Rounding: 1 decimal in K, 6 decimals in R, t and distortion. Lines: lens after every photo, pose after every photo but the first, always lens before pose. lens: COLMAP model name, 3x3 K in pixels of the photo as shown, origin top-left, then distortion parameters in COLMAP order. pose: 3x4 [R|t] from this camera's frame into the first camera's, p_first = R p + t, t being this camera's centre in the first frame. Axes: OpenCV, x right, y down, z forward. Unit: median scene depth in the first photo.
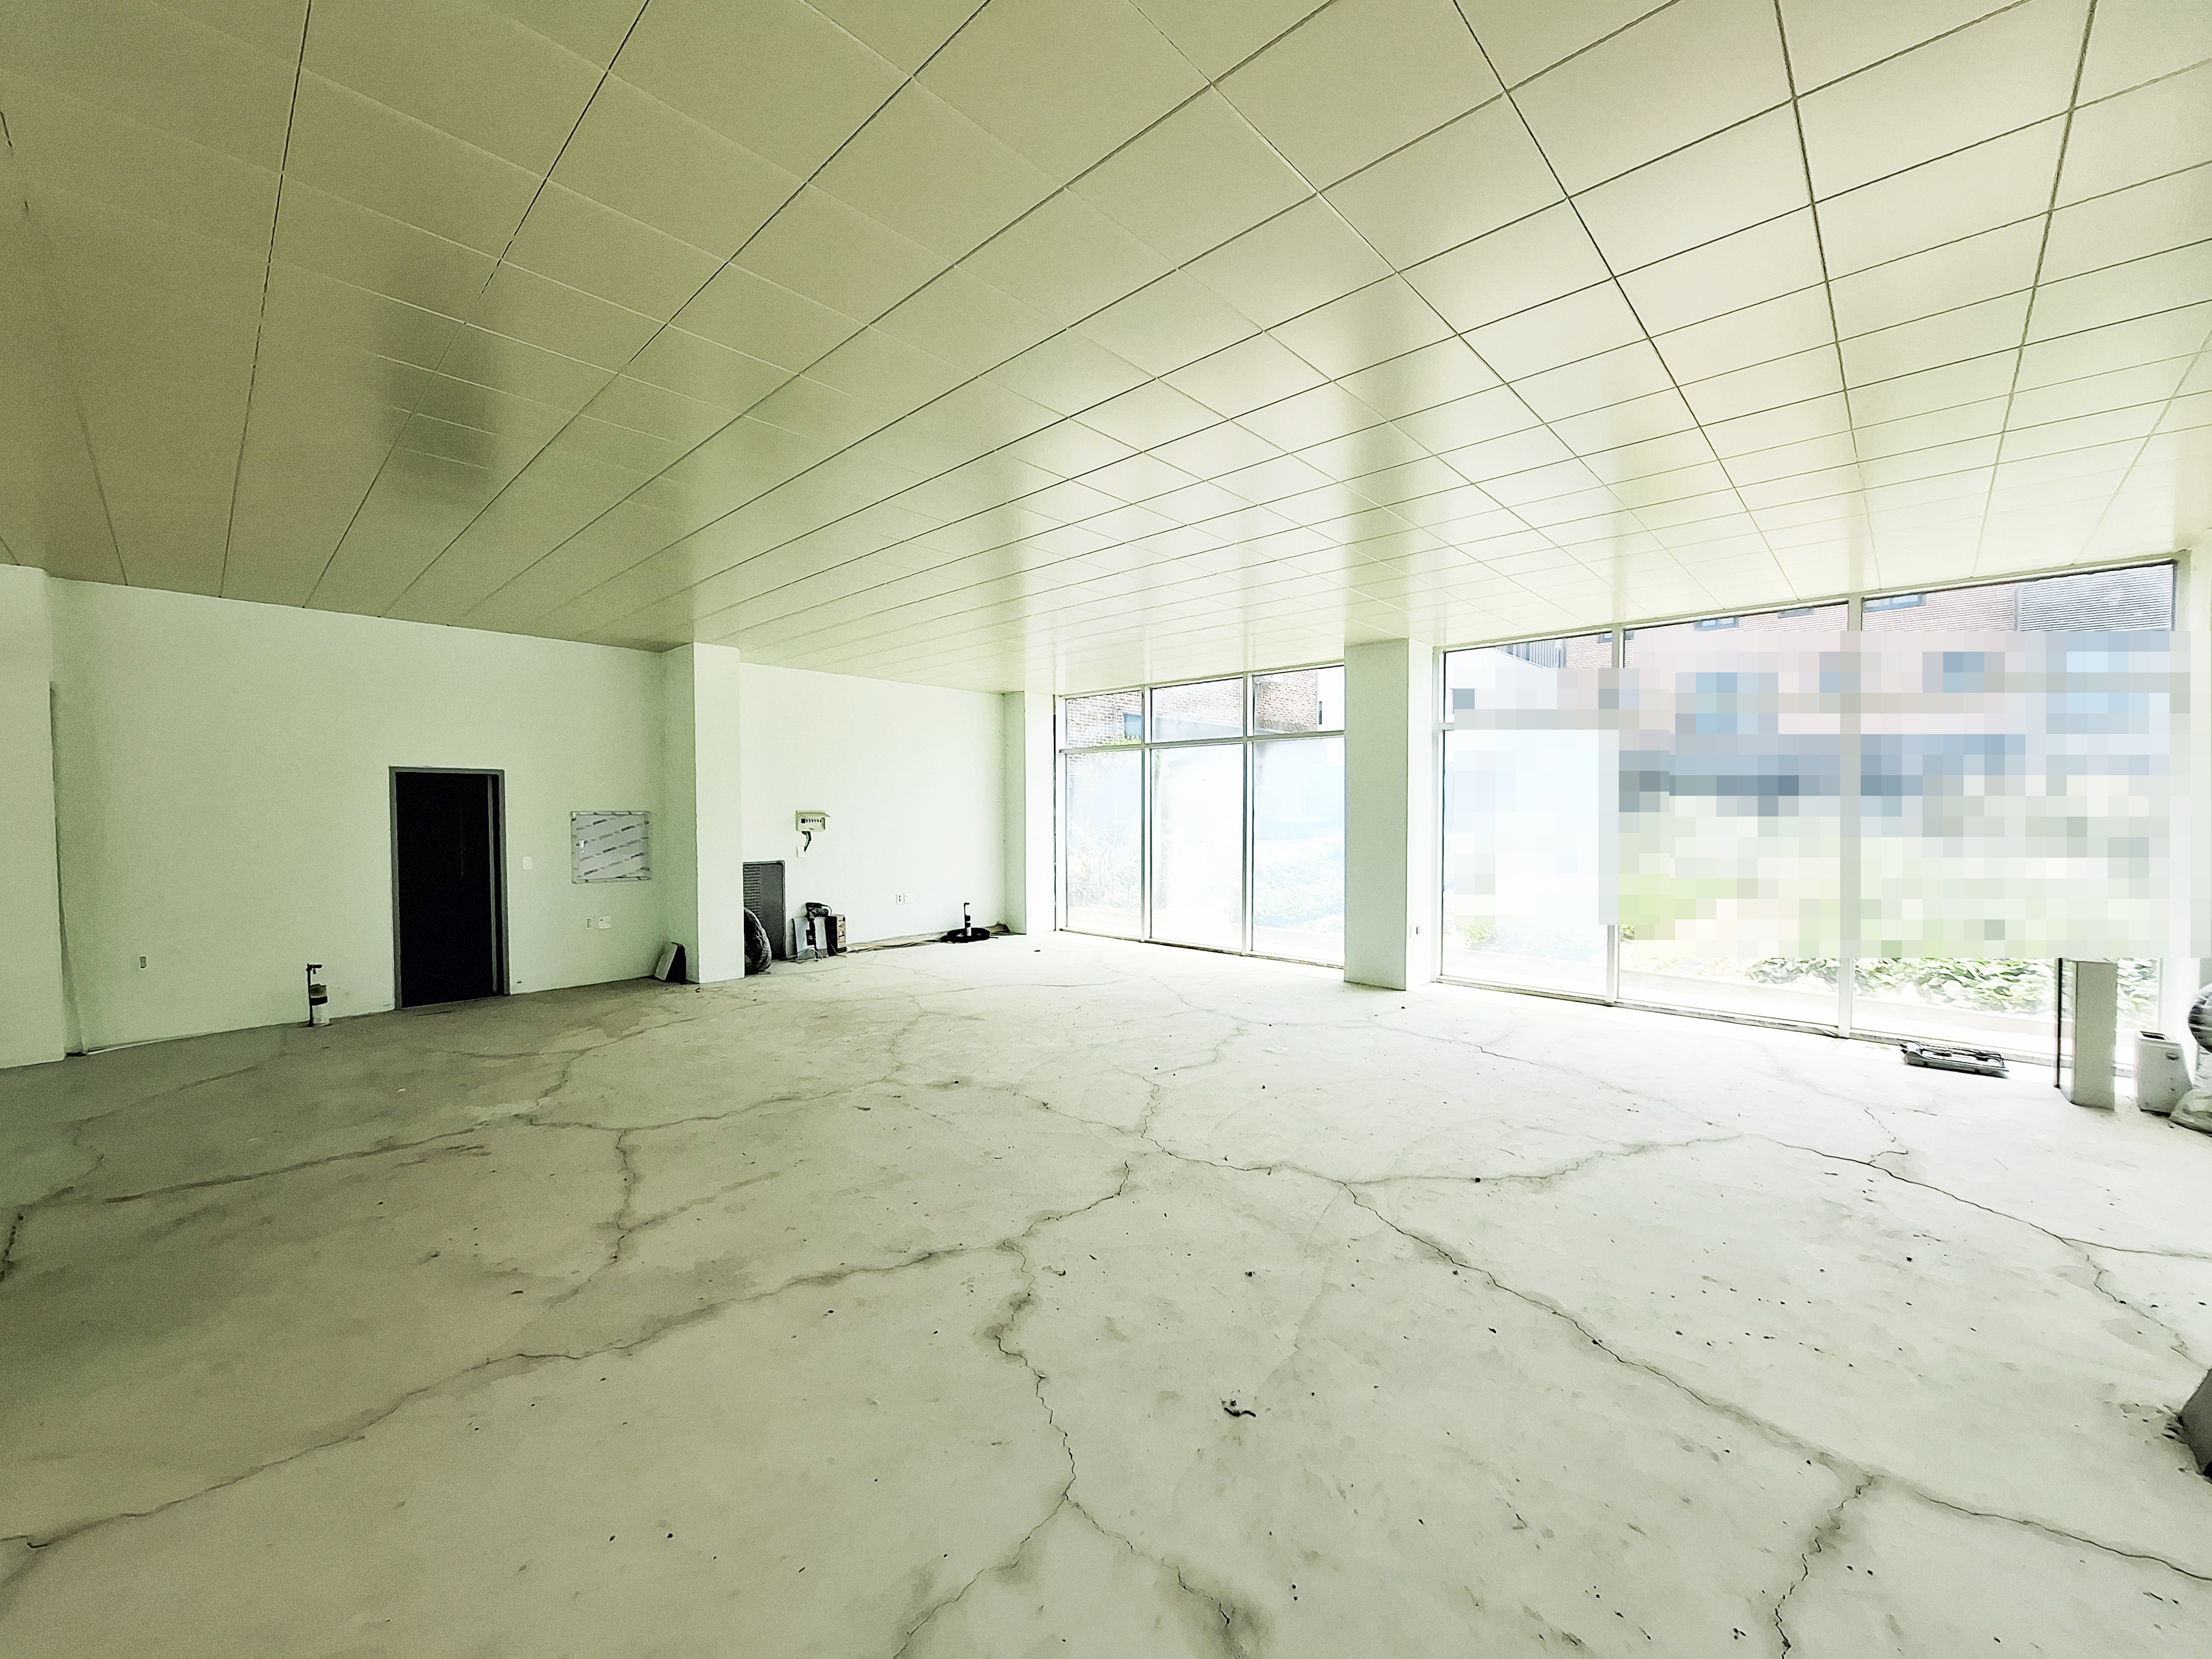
lens RADIAL K [[871.7, 0, 1098.9], [0, 871.7, 830.2], [0, 0, 1]] dist [-0.014706, 0.000279]
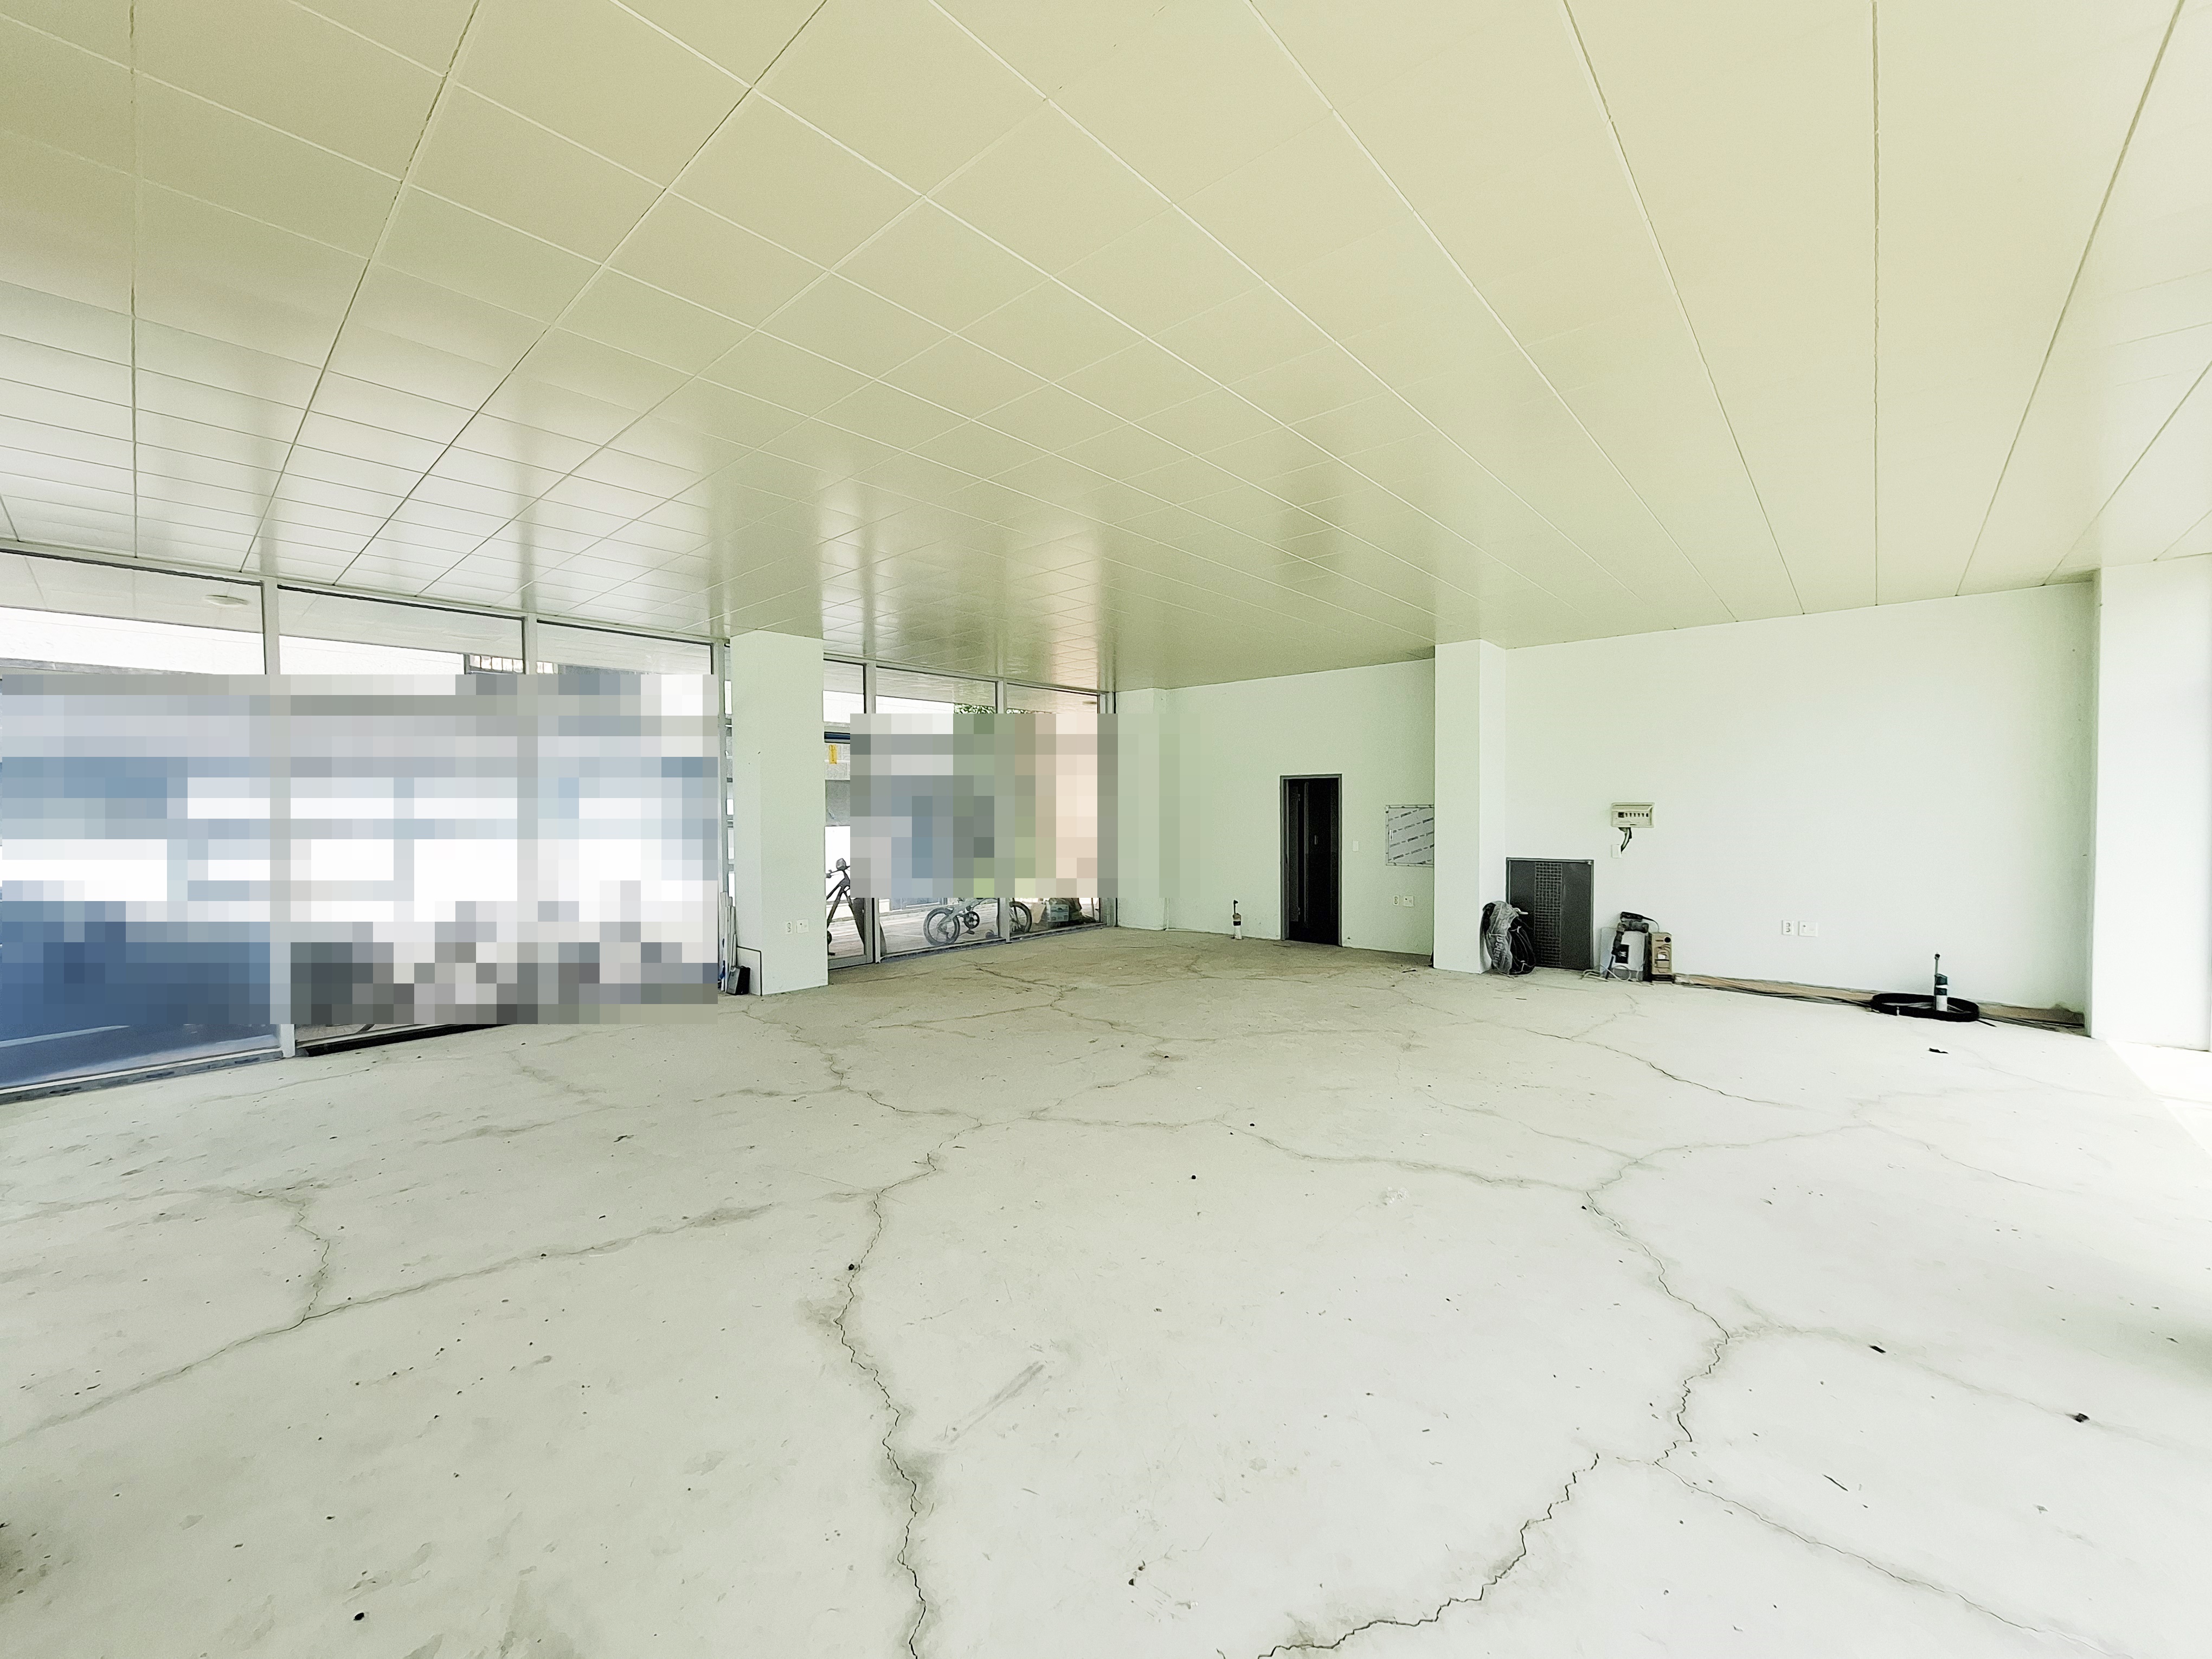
lens RADIAL K [[871.7, 0, 1098.9], [0, 871.7, 830.2], [0, 0, 1]] dist [-0.014706, 0.000279]
pose [[0.027264, 0.025933, -0.999292, 0.850815], [-0.013485, 0.999582, 0.025573, -0.017784], [0.999537, 0.012778, 0.027602, 0.827375]]
